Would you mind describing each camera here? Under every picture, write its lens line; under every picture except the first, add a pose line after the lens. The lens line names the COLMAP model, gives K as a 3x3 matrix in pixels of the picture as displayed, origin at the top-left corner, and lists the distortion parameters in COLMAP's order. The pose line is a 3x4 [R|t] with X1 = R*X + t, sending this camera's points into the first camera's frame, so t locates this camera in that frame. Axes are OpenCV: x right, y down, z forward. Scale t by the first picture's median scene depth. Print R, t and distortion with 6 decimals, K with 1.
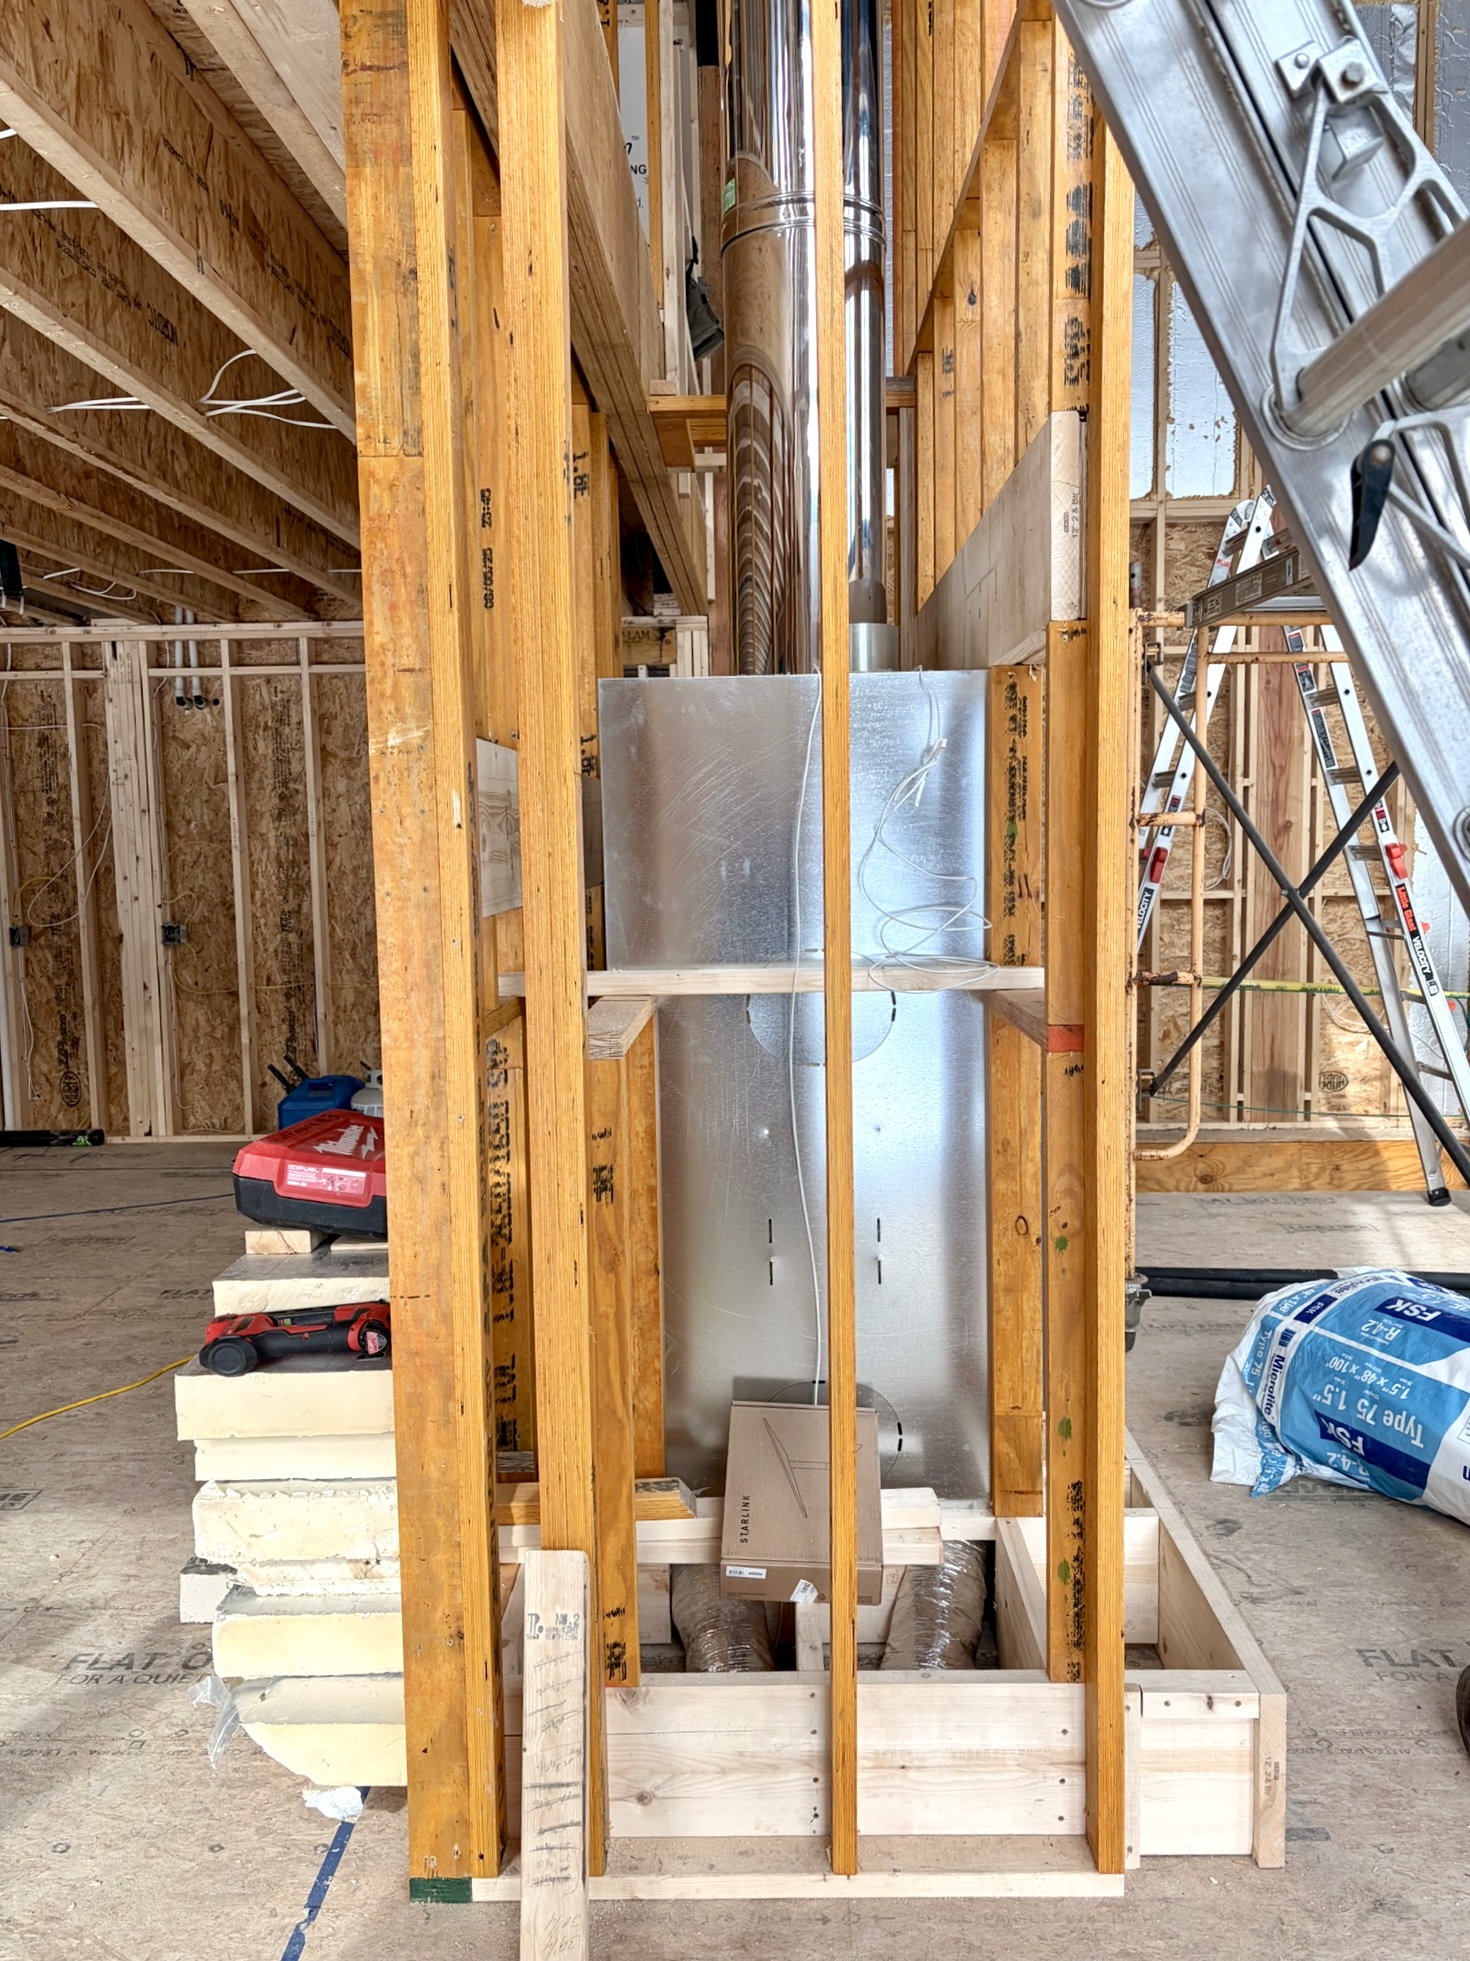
lens RADIAL K [[1488.6, 0, 736.4], [0, 1488.6, 981.7], [0, 0, 1]] dist [-0.000544, -0.000093]
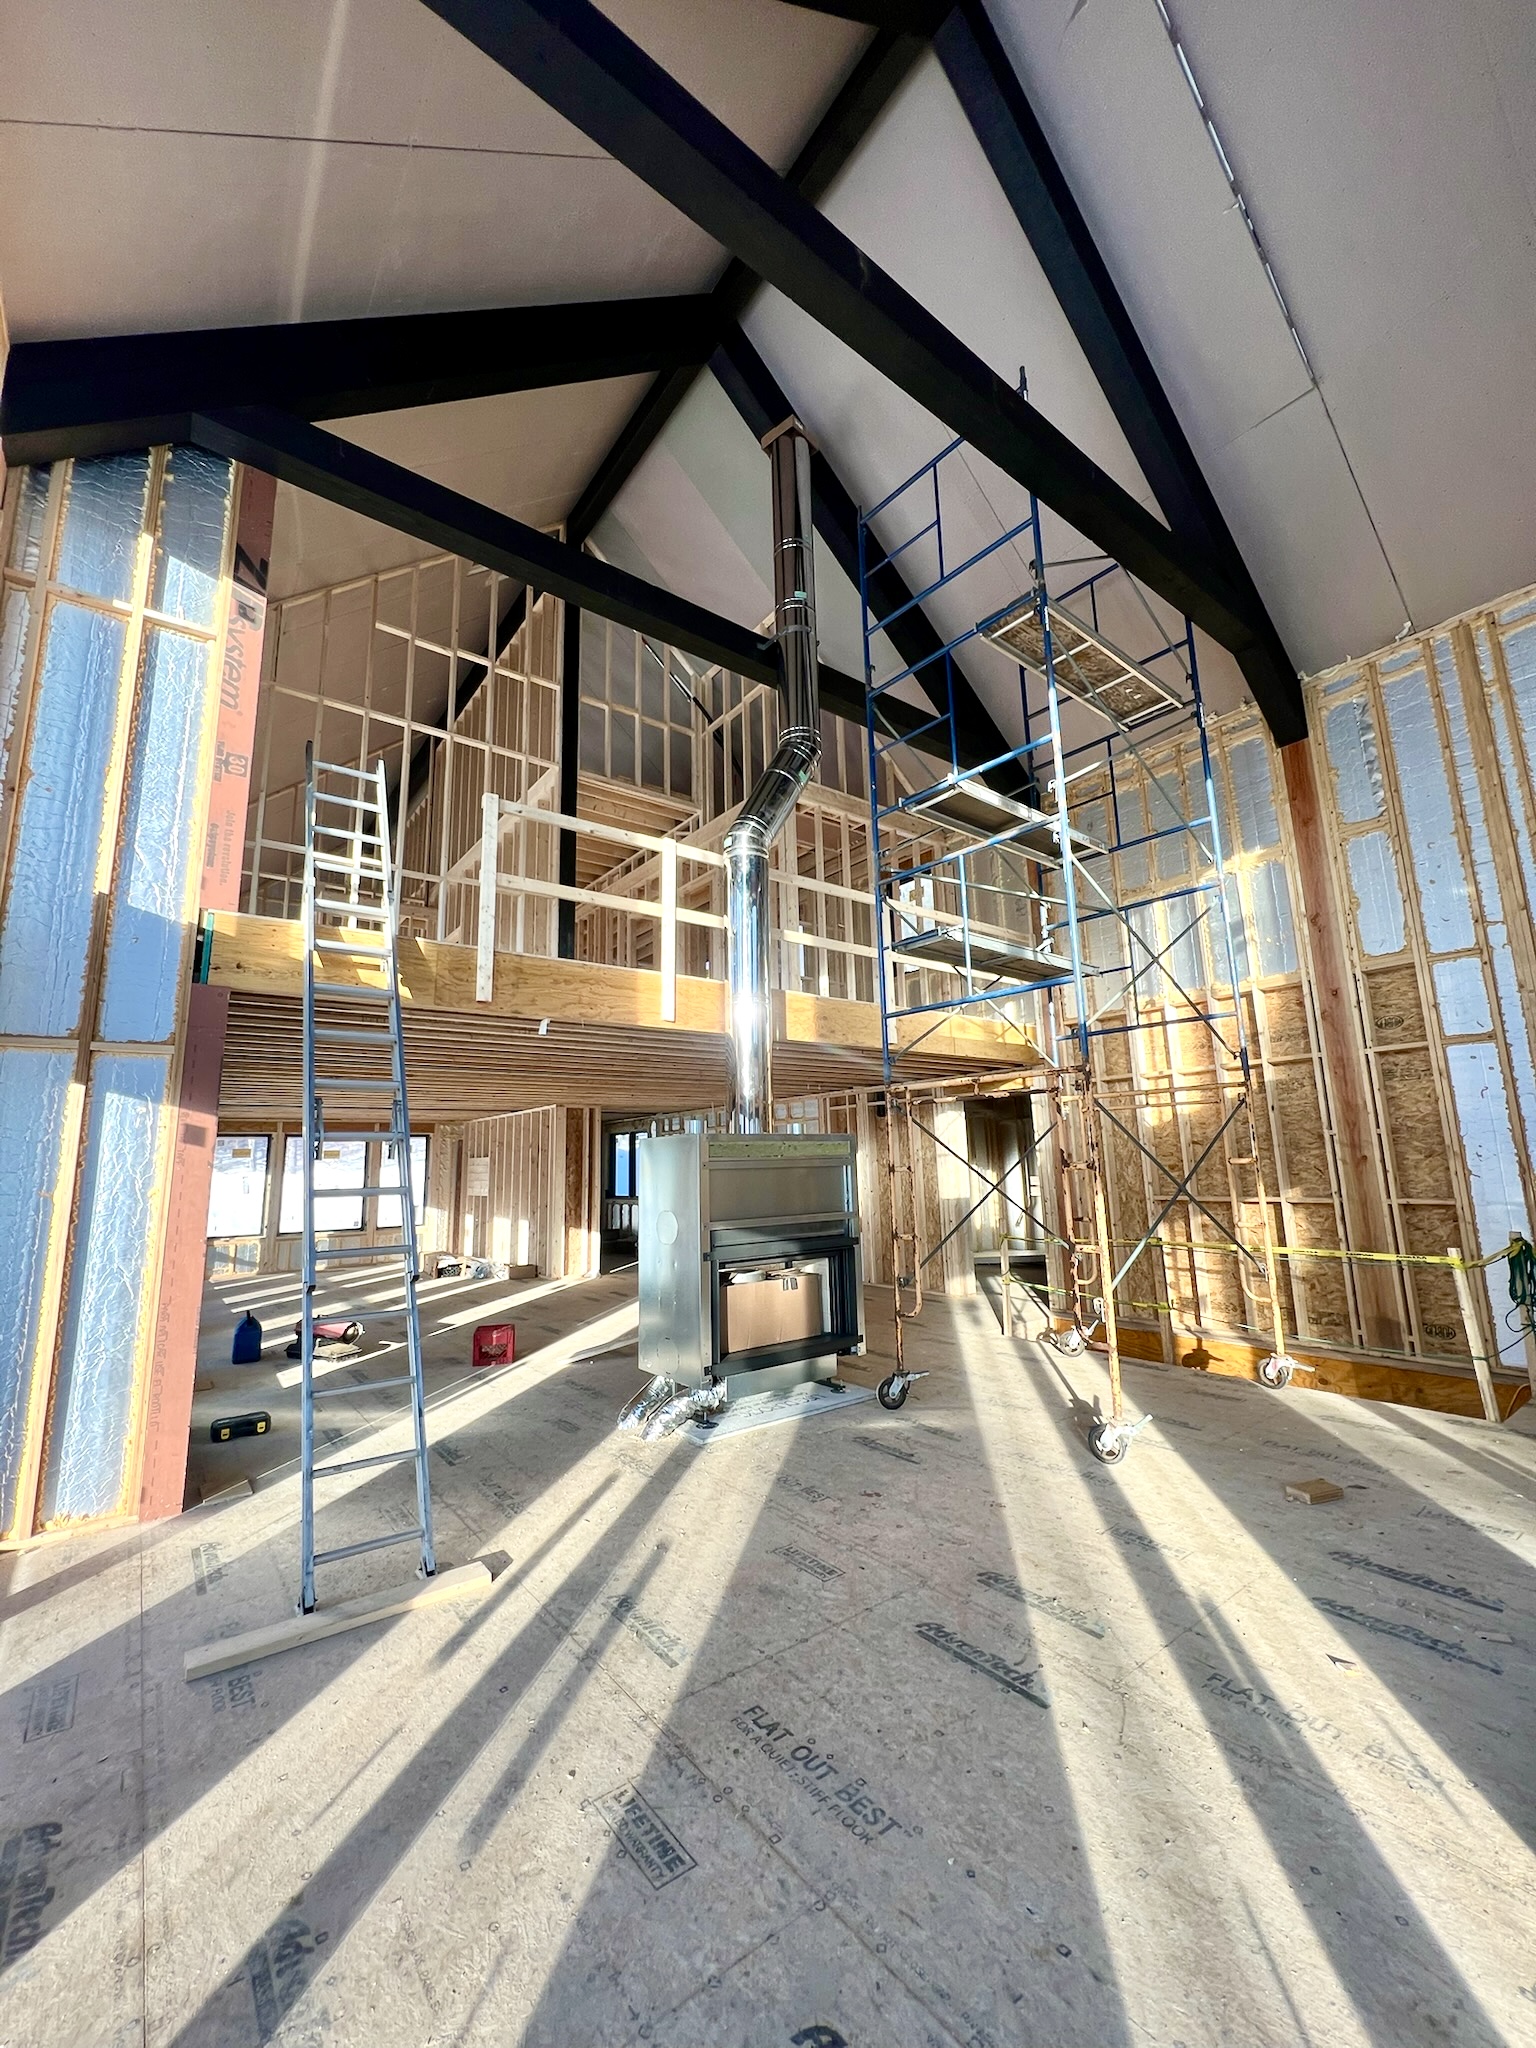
lens RADIAL K [[817.5, 0, 768.6], [0, 817.5, 1019.3], [0, 0, 1]] dist [-0.000213, -0.000006]
pose [[0.626420, -0.137682, -0.767230, 0.662836], [-0.060465, 0.972728, -0.223927, -0.013527], [0.777137, 0.186663, 0.601012, -0.069606]]
